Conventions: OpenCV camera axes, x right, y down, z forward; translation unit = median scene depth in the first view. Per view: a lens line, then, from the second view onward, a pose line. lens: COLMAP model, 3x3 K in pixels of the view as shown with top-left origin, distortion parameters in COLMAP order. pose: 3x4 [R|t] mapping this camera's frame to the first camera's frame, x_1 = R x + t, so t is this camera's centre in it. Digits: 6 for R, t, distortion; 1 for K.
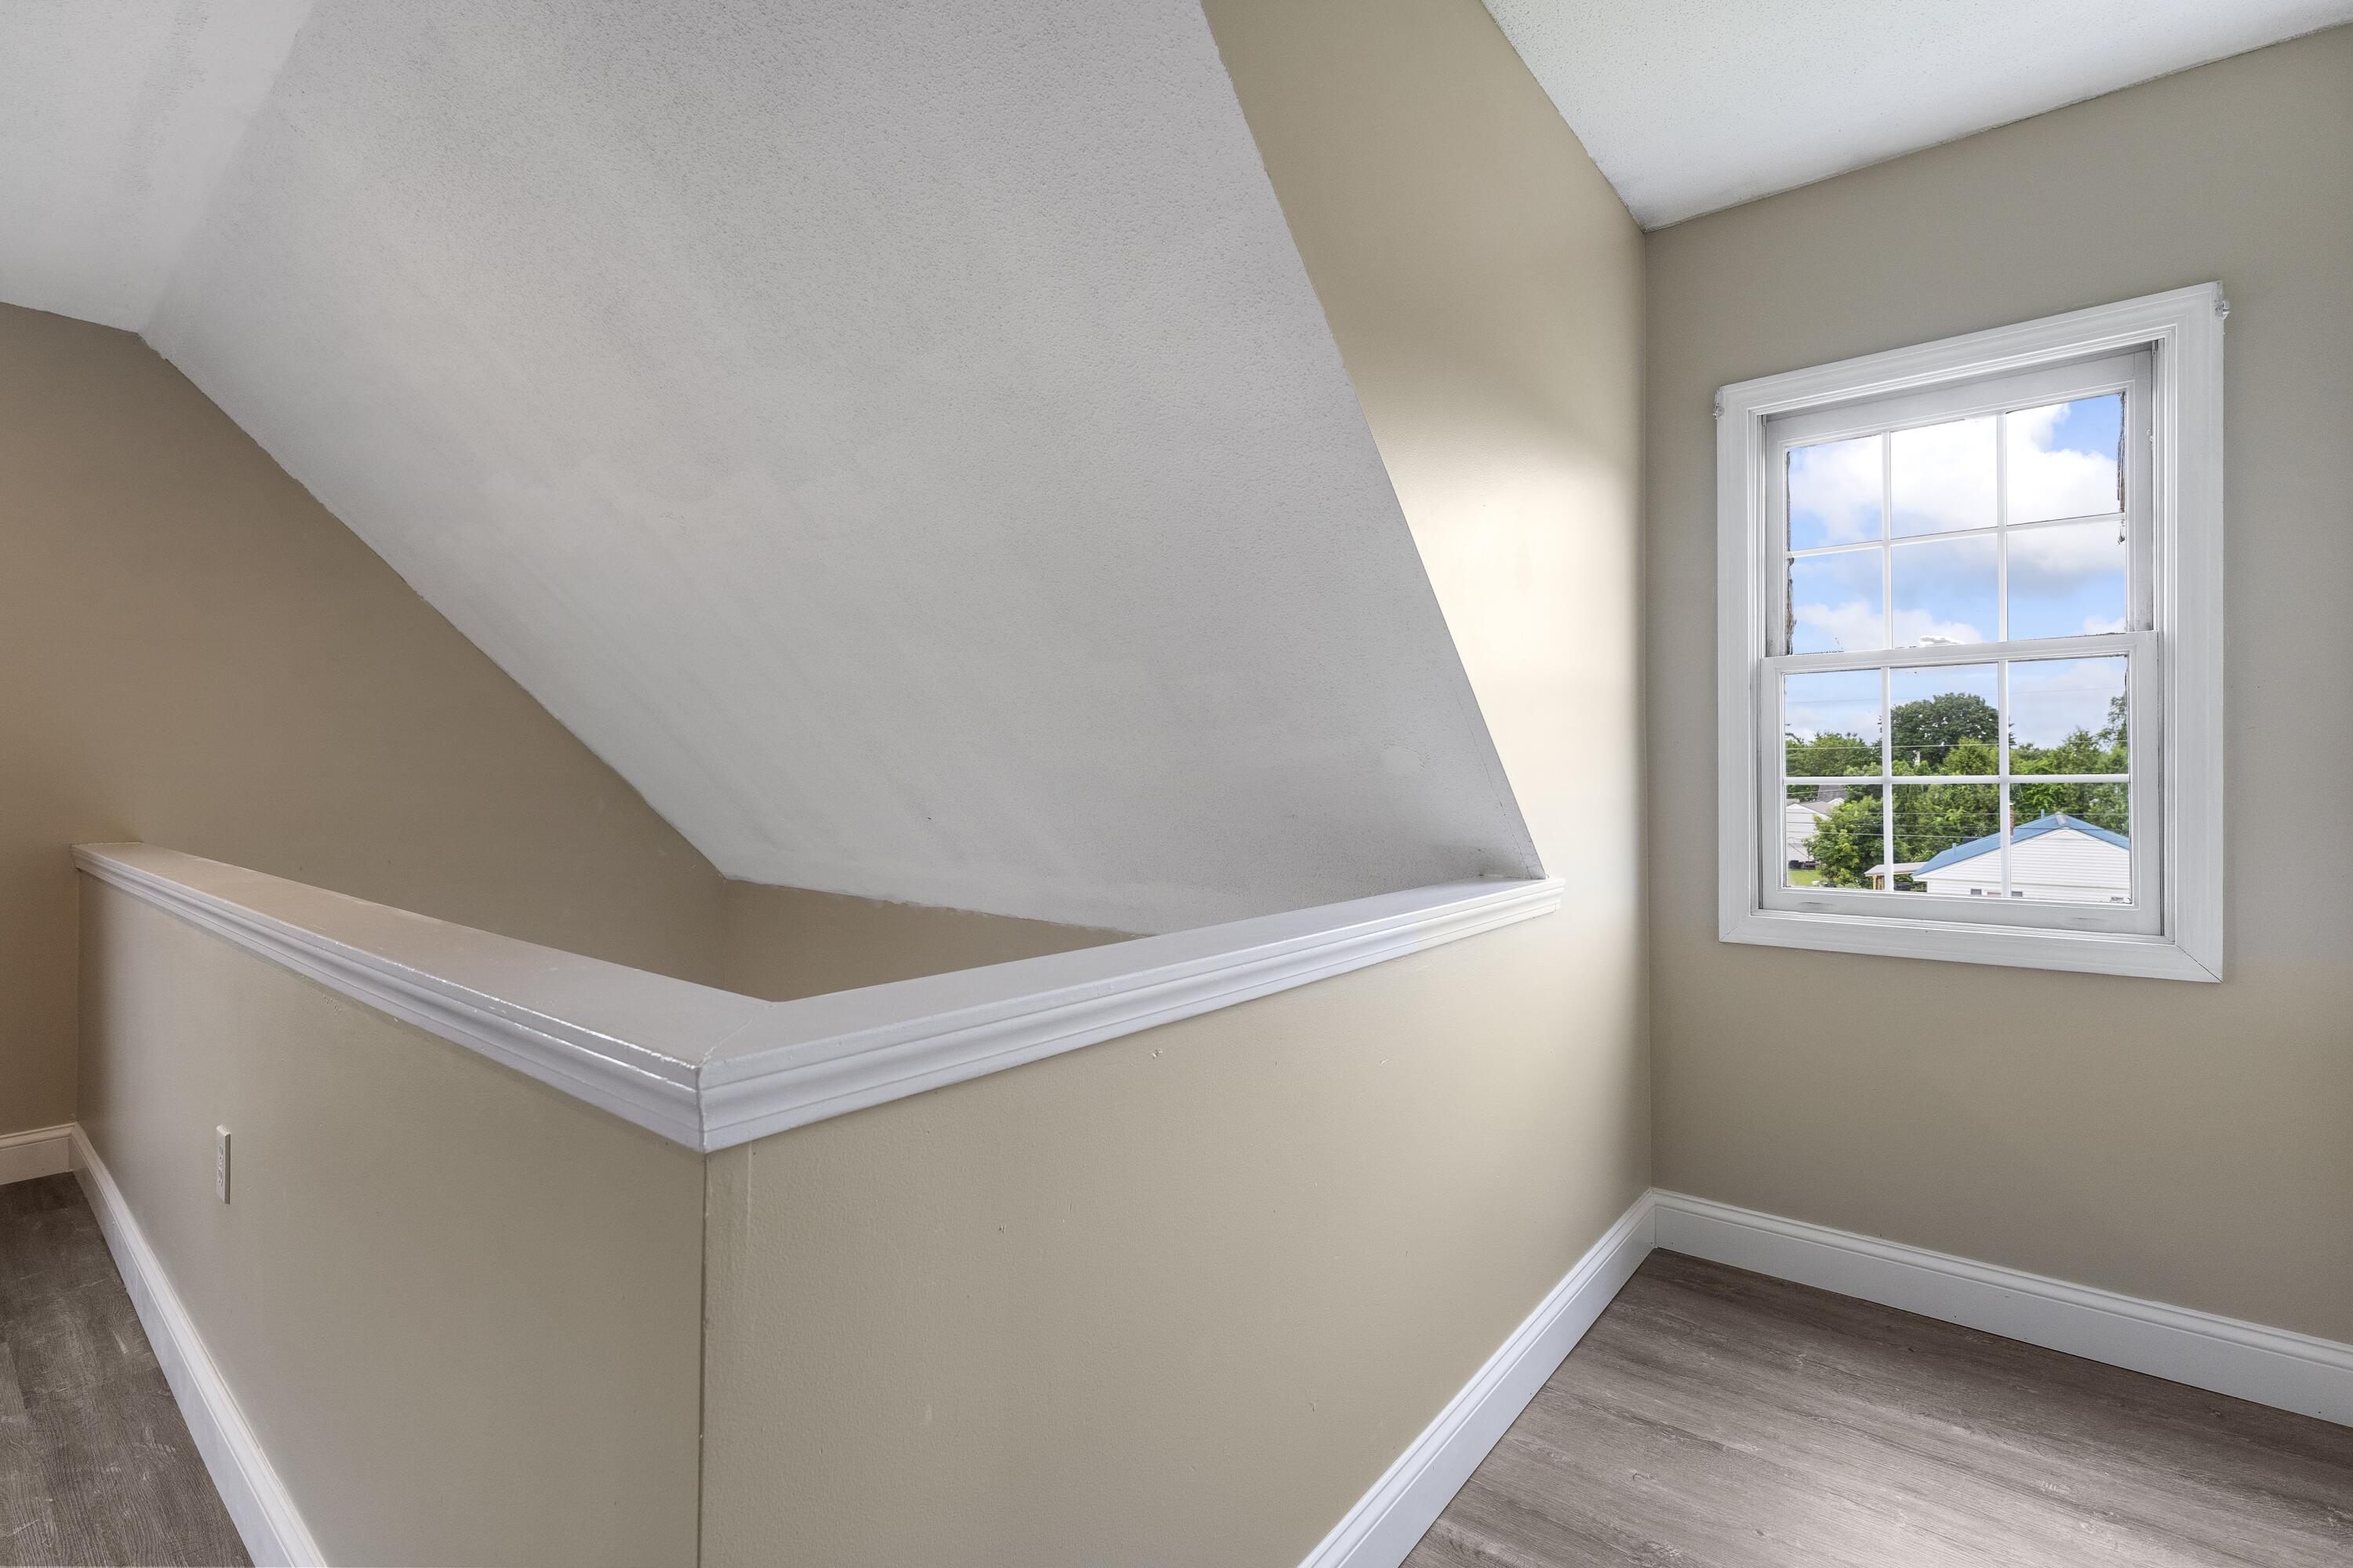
lens RADIAL K [[1061.9, 0, 1165.2], [0, 1061.9, 781.5], [0, 0, 1]] dist [-0.001919, -0.000131]
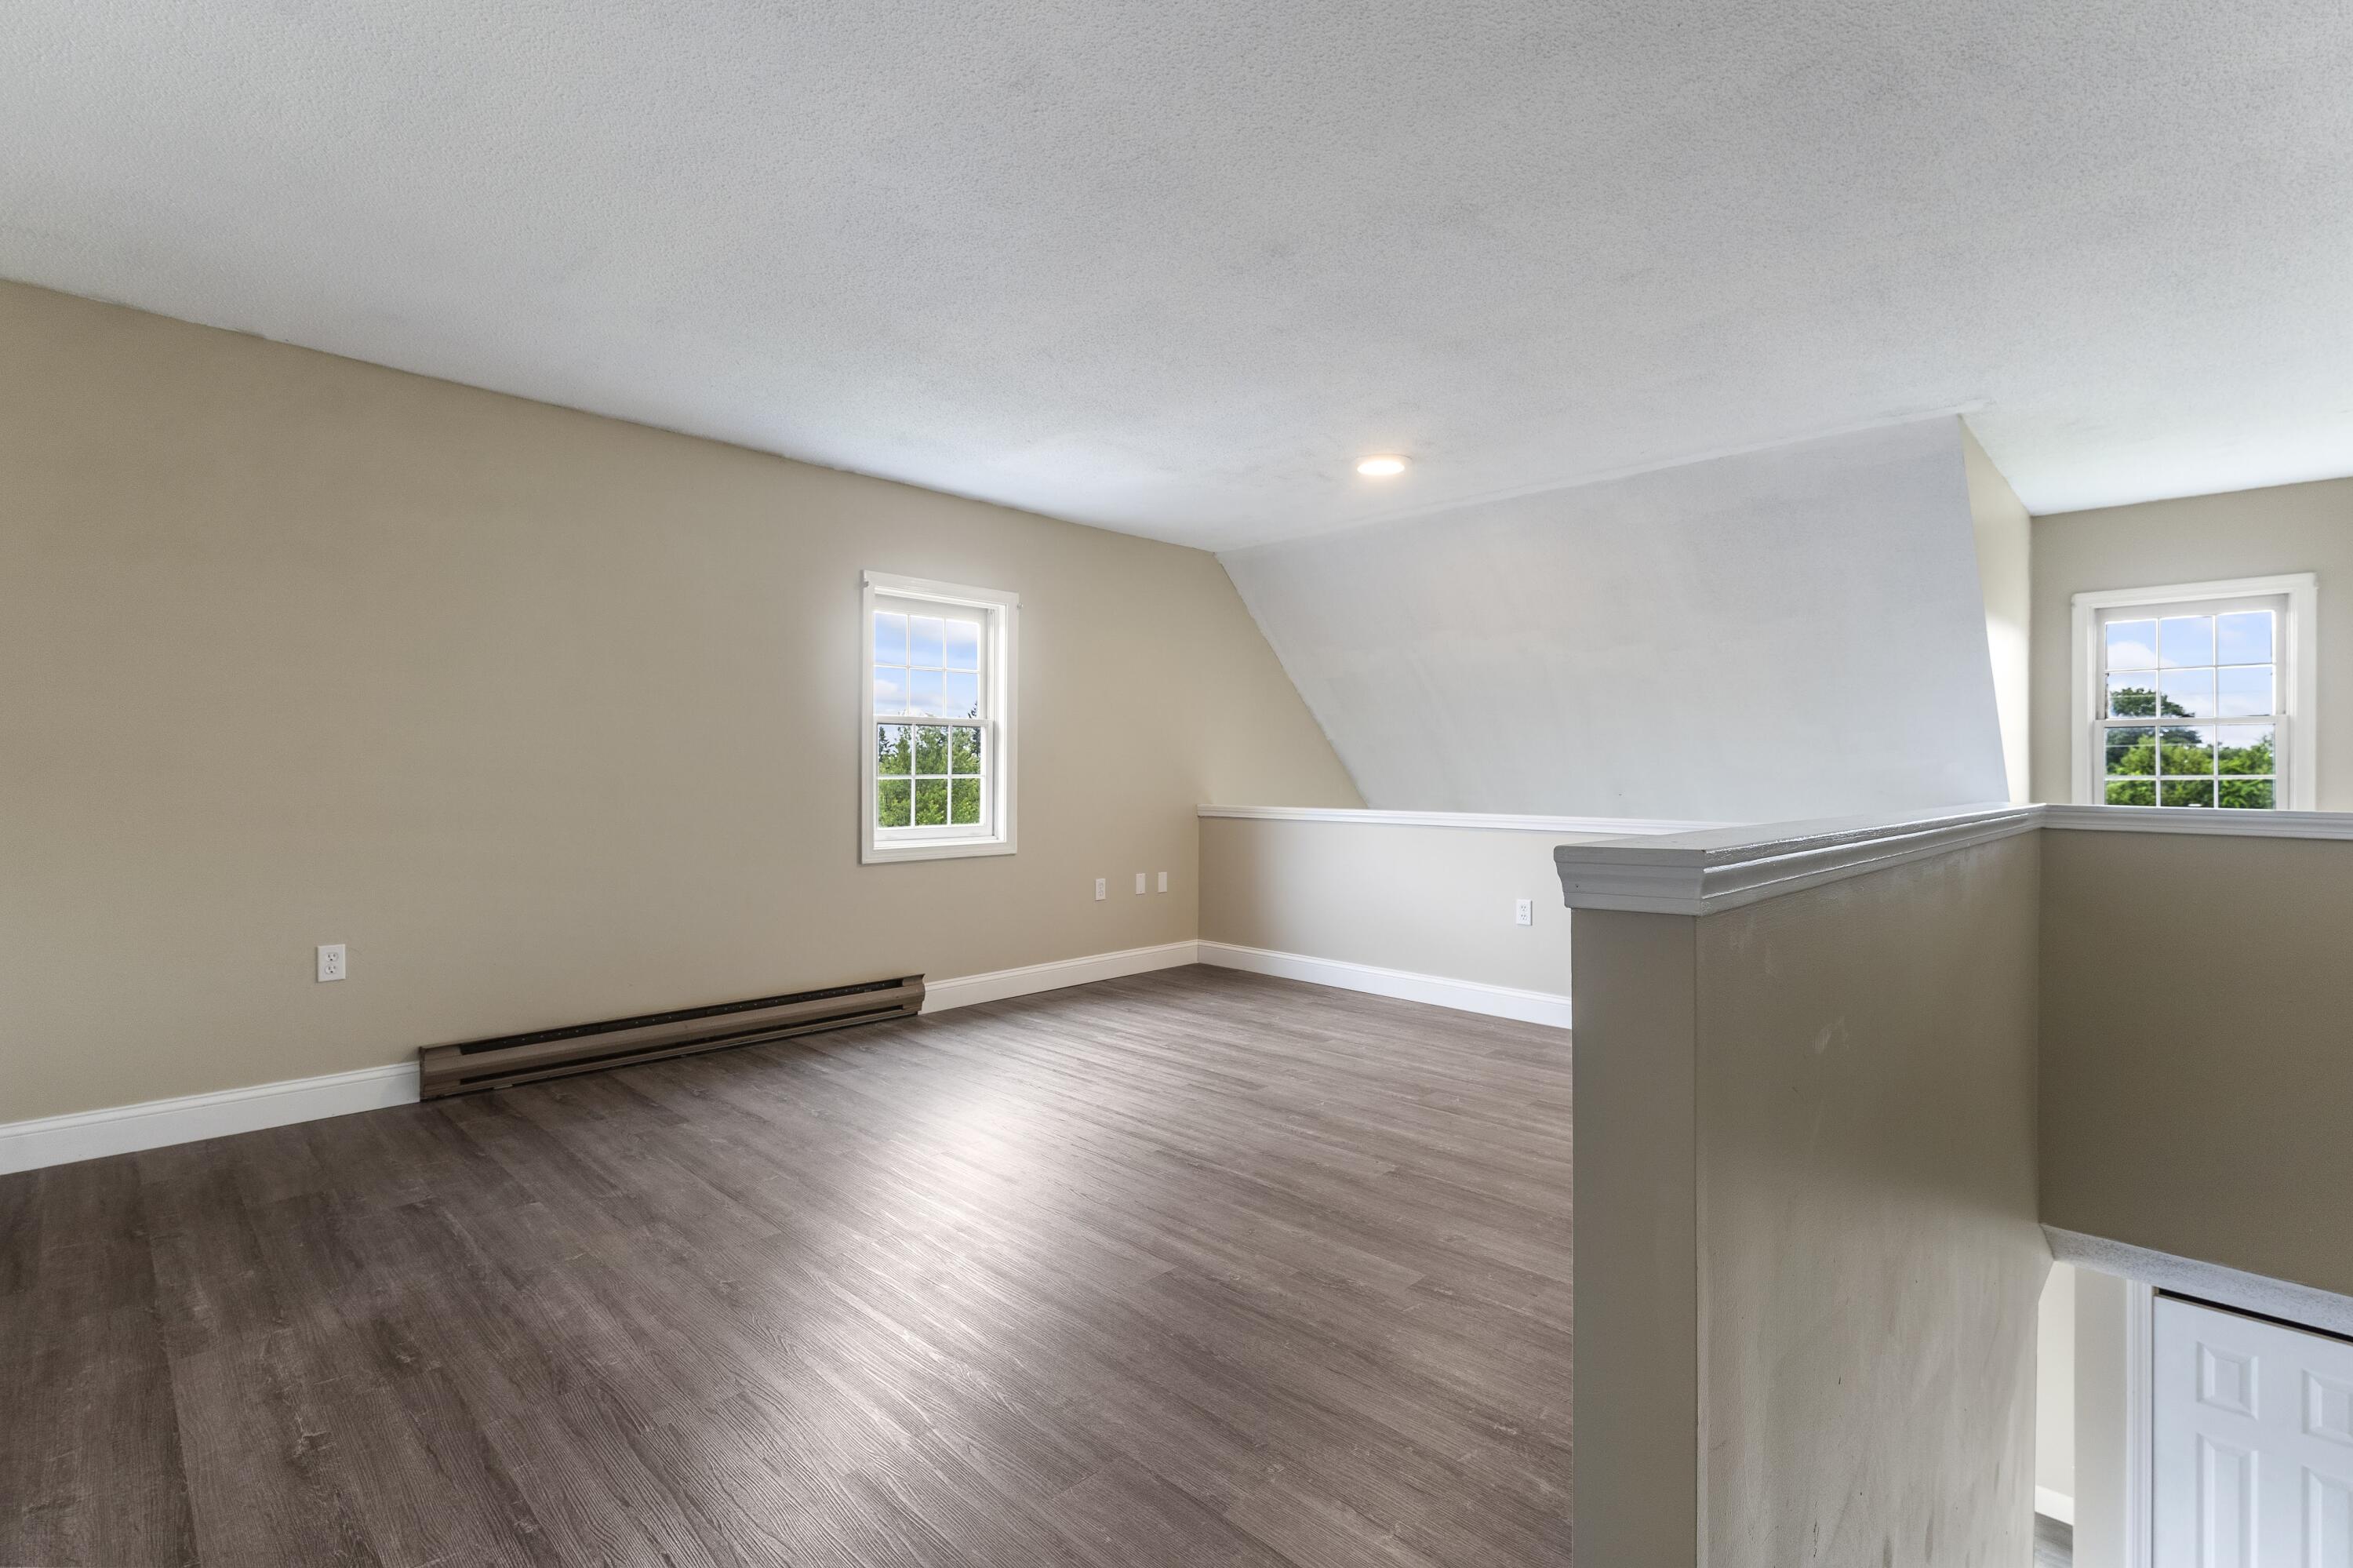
lens RADIAL K [[1061.9, 0, 1185.9], [0, 1061.9, 780.6], [0, 0, 1]] dist [-0.001919, -0.000131]
pose [[0.996057, 0.006248, -0.088494, -1.082483], [-0.005920, 0.999975, 0.003969, 0.007783], [0.088517, -0.003430, 0.996069, -1.308228]]
